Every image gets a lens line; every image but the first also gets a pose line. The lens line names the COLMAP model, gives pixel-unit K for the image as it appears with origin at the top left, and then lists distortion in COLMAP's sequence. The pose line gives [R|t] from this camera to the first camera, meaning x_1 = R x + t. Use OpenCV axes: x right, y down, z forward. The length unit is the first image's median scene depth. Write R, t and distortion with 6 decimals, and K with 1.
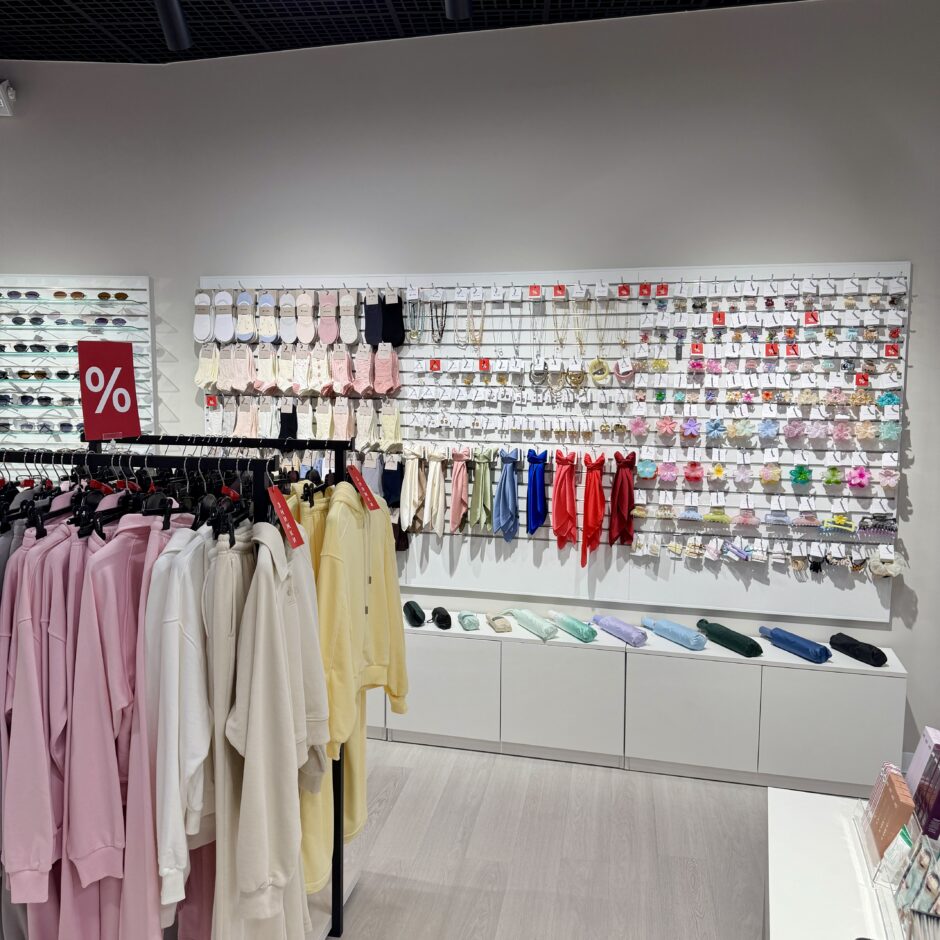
lens RADIAL K [[872.9, 0, 470.3], [0, 872.9, 489.3], [0, 0, 1]] dist [0.148672, -0.269117]
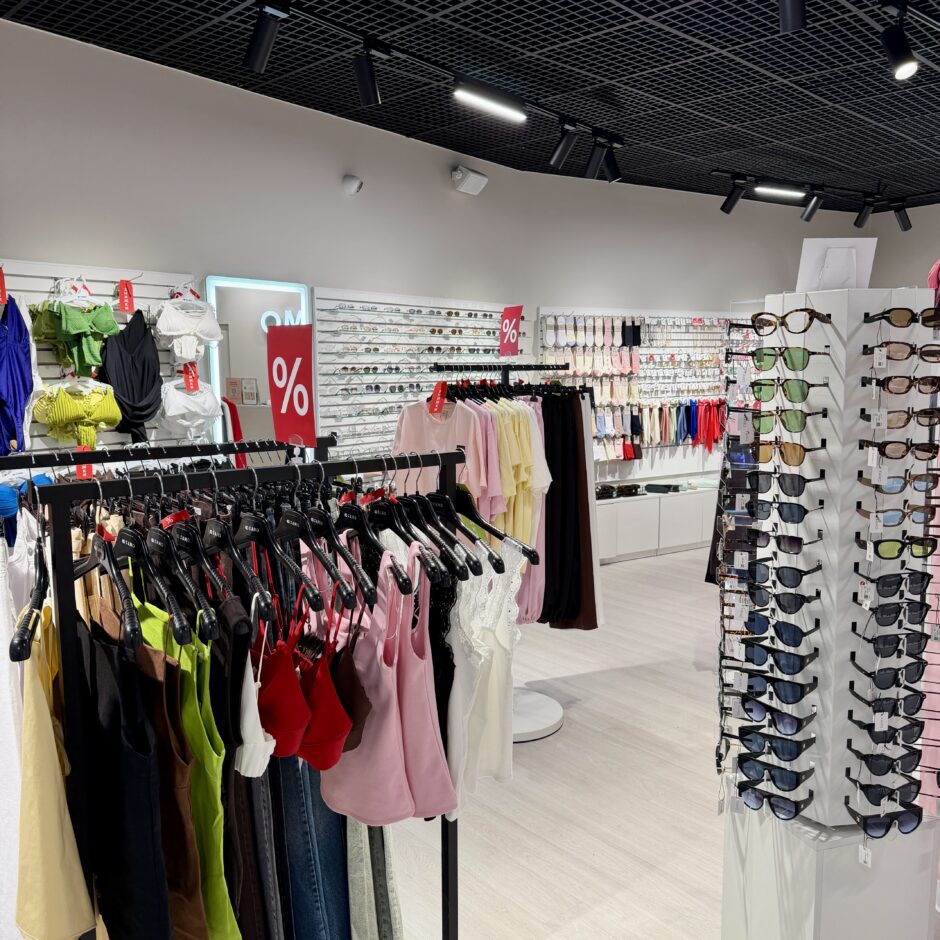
lens RADIAL K [[872.9, 0, 470.3], [0, 872.9, 489.3], [0, 0, 1]] dist [0.148672, -0.269117]
pose [[0.645476, -0.131453, 0.752384, -1.746095], [0.098905, 0.991170, 0.088321, -0.067030], [-0.757350, 0.017406, 0.652777, 0.060701]]
